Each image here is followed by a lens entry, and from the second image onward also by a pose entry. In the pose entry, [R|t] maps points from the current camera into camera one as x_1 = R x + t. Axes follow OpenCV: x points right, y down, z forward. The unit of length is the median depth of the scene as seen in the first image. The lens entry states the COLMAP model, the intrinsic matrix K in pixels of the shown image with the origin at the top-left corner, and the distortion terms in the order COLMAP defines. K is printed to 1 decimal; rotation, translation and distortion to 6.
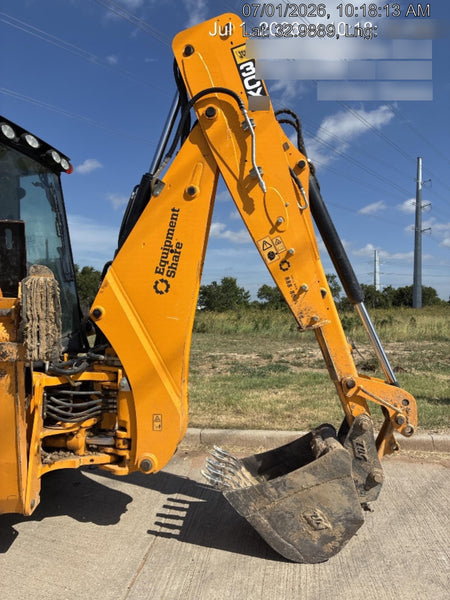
lens RADIAL K [[457.4, 0, 225.6], [0, 457.4, 295.9], [0, 0, 1]] dist [0.044818, -0.073793]
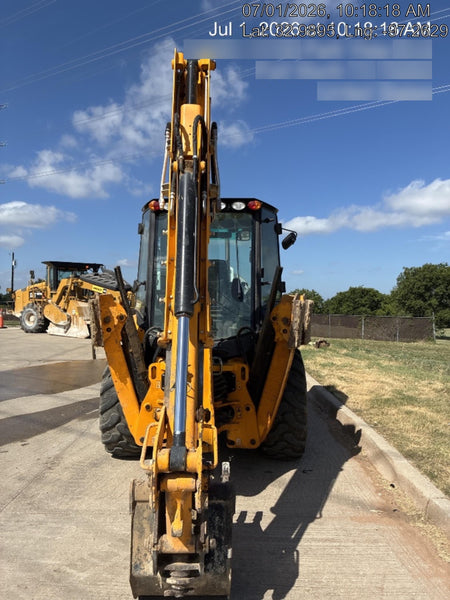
lens RADIAL K [[462.3, 0, 225.0], [0, 462.3, 300.0], [0, 0, 1]] dist [0.025963, -0.004363]
pose [[0.091234, -0.020314, -0.995622, 1.092939], [-0.000701, 0.999790, -0.020464, -0.000766], [0.995829, 0.002565, 0.091201, 1.018255]]
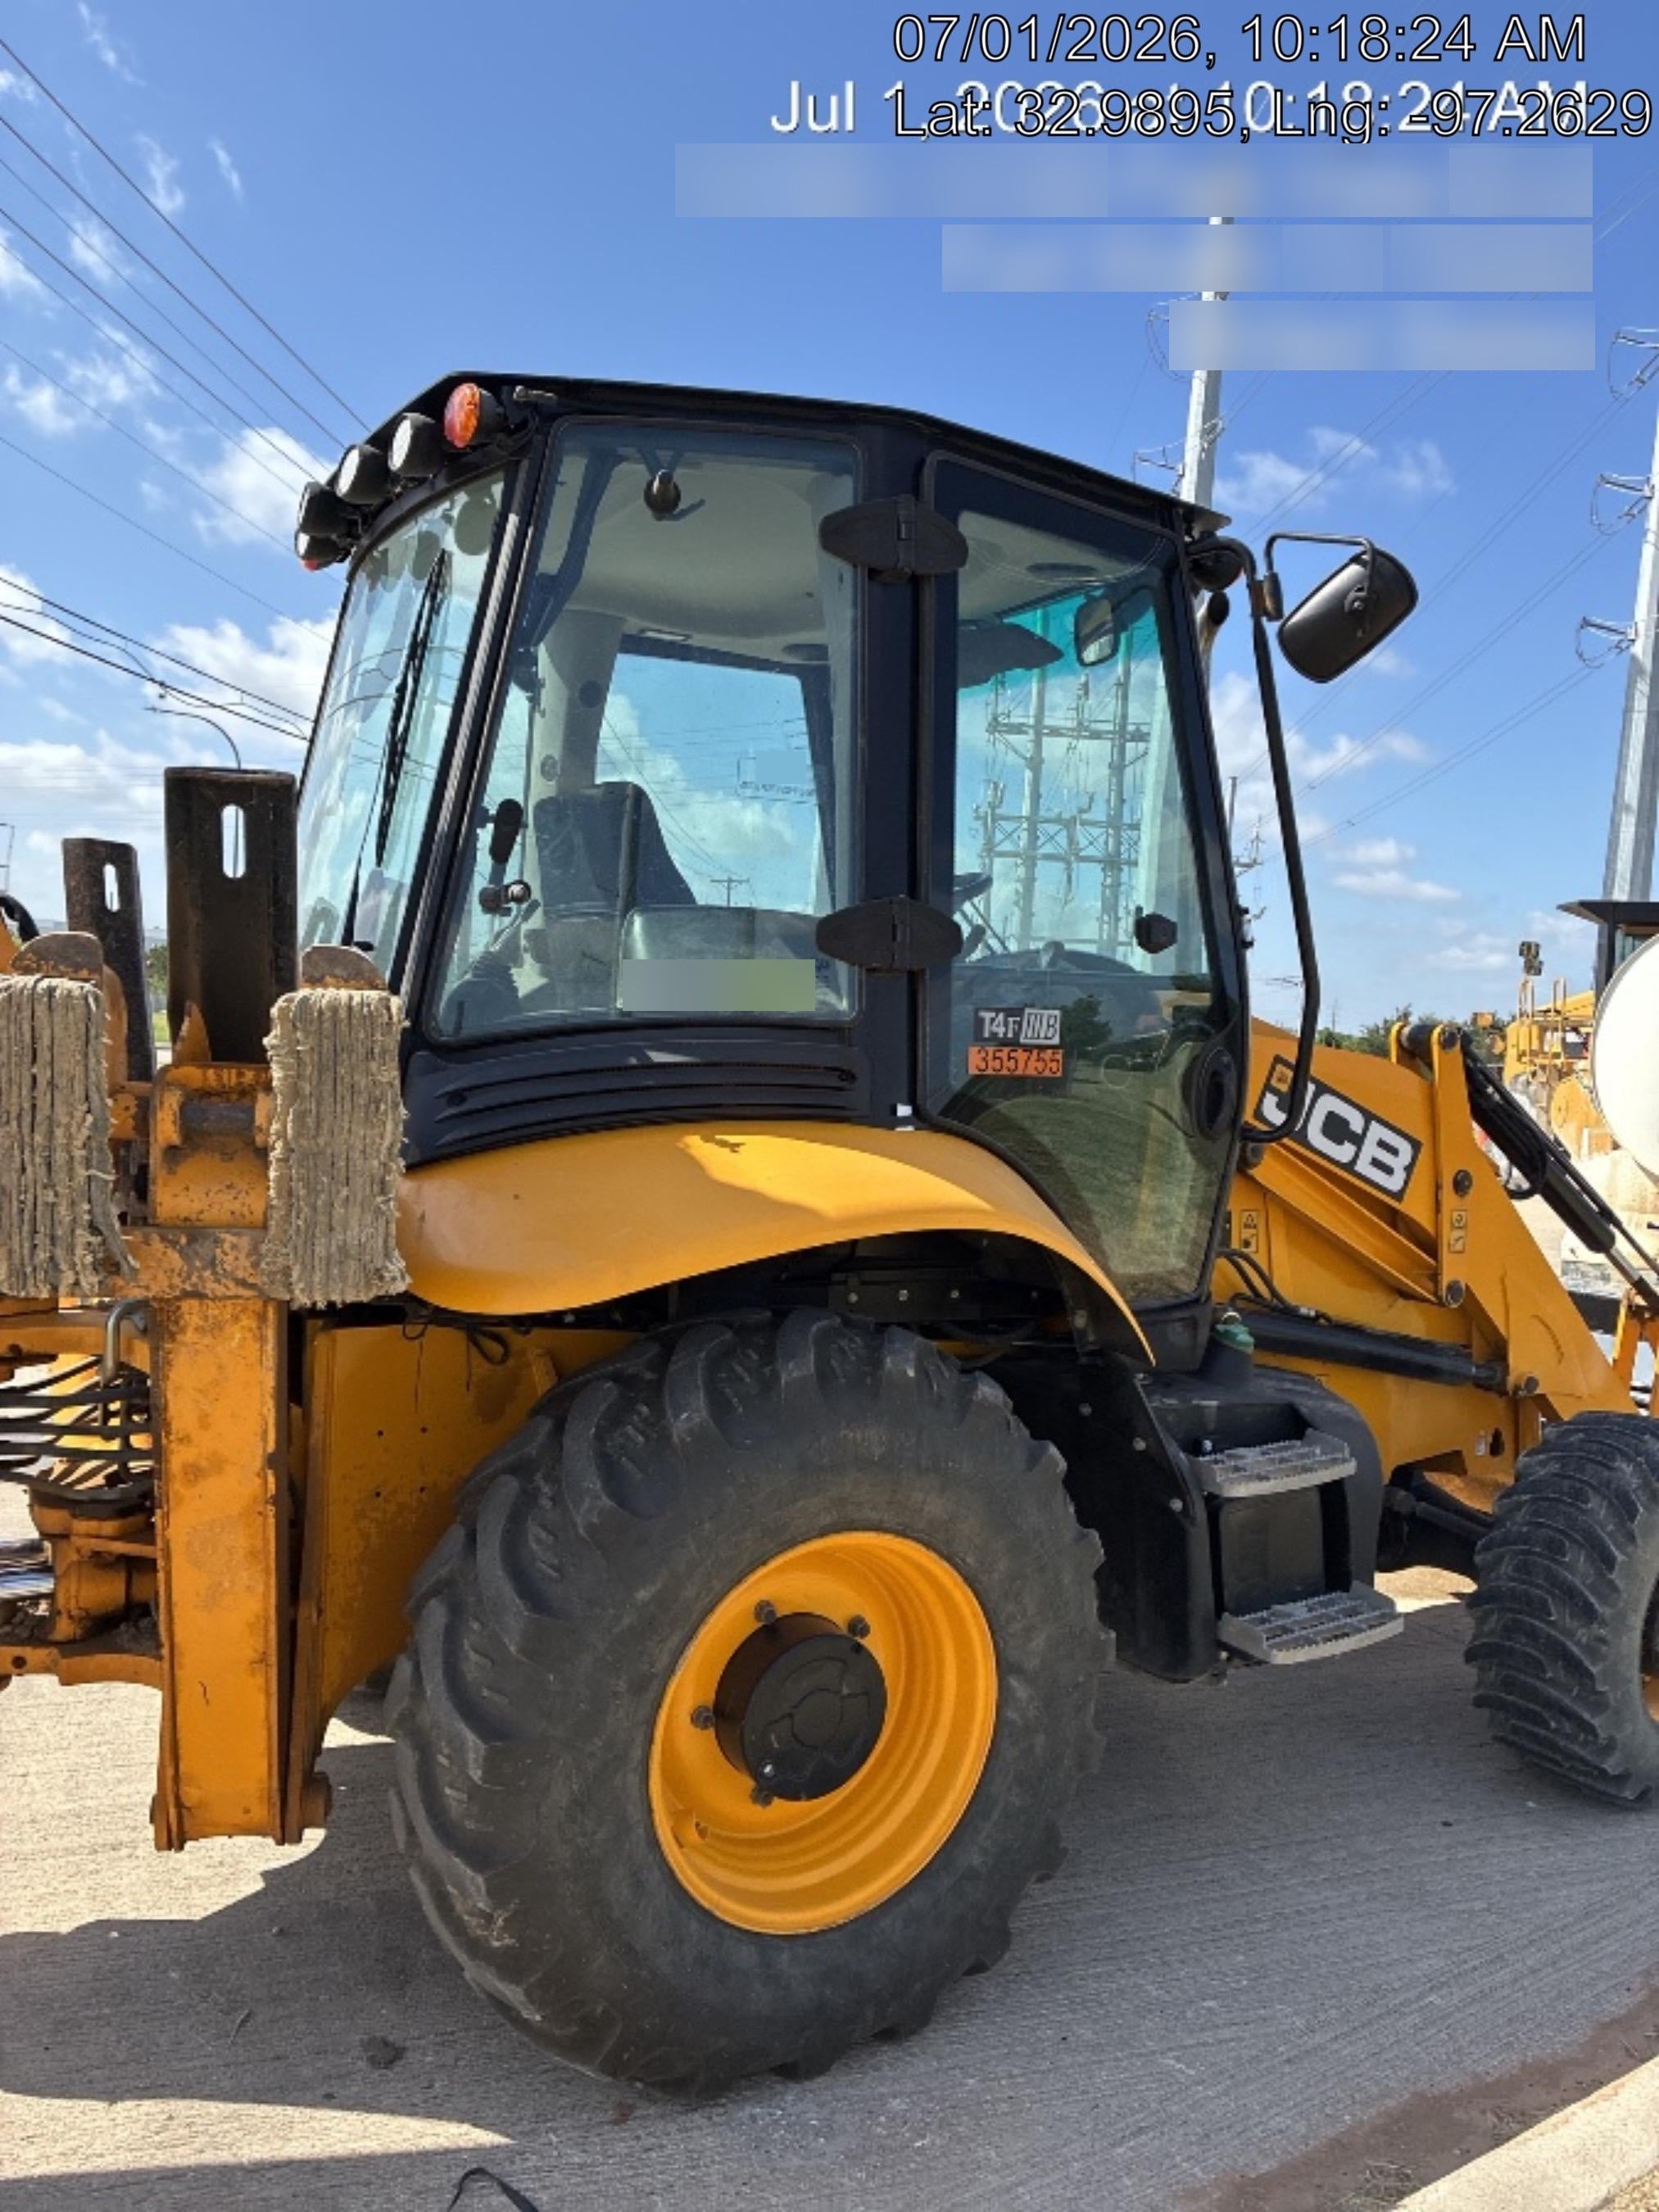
lens RADIAL K [[1698.1, 0, 833.1], [0, 1698.1, 1084.1], [0, 0, 1]] dist [-0.000734, 0.003313]
pose [[-0.772166, -0.038268, -0.634267, -0.014604], [-0.070331, 0.997199, 0.025456, -0.023237], [0.631517, 0.064265, -0.772694, 2.127623]]
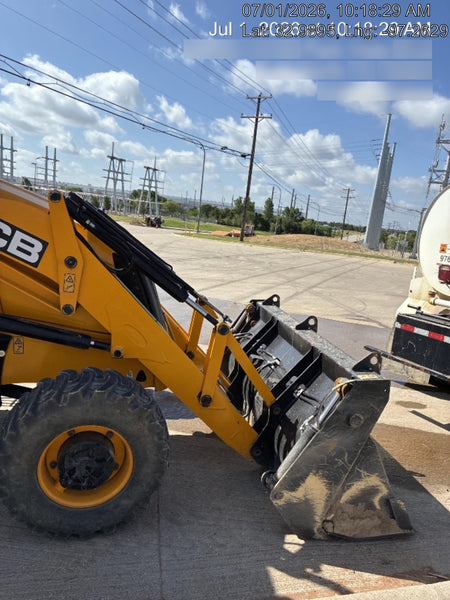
lens RADIAL K [[462.3, 0, 225.0], [0, 462.3, 300.0], [0, 0, 1]] dist [0.025963, -0.004363]
pose [[-0.941394, -0.062785, -0.331415, -1.273692], [-0.125143, 0.977412, 0.170306, -0.057440], [0.313237, 0.201799, -0.927987, 2.288536]]
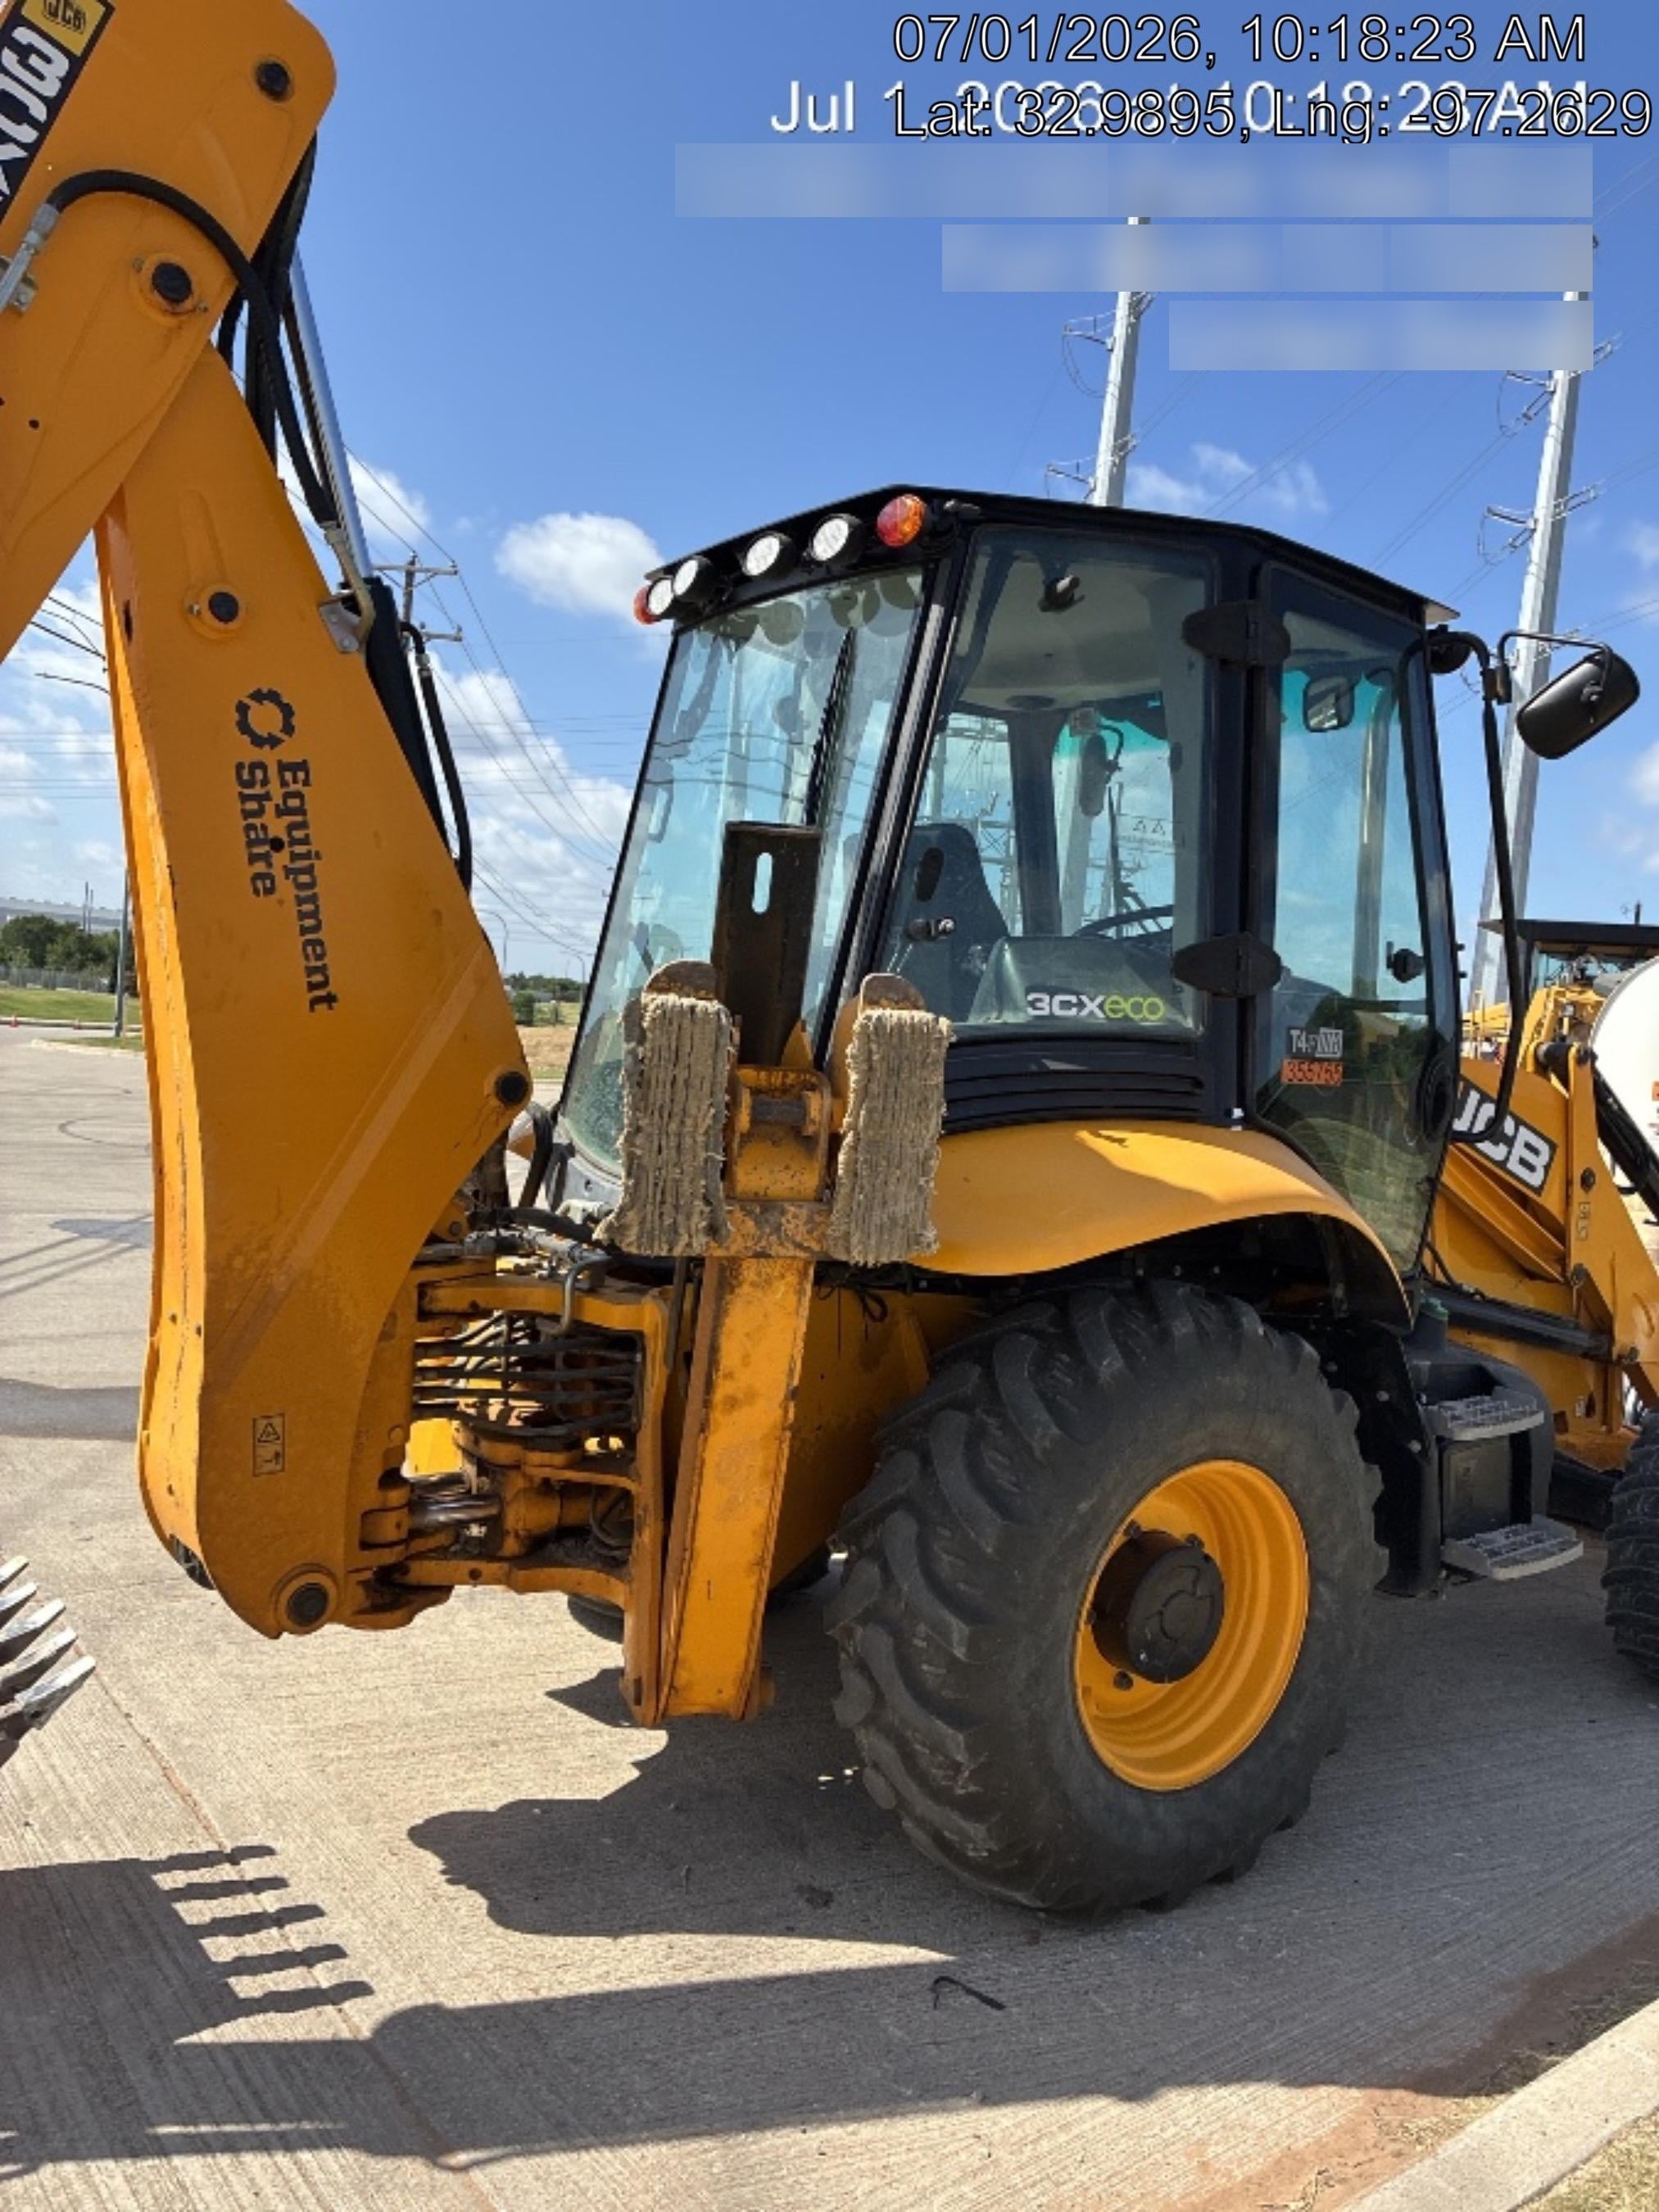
lens RADIAL K [[1686.4, 0, 831.7], [0, 1686.4, 1091.0], [0, 0, 1]] dist [0.044818, -0.073793]
pose [[-0.722682, -0.045473, -0.689683, 0.337383], [-0.090749, 0.995438, 0.029458, -0.010172], [0.685197, 0.083876, -0.723512, 2.053079]]
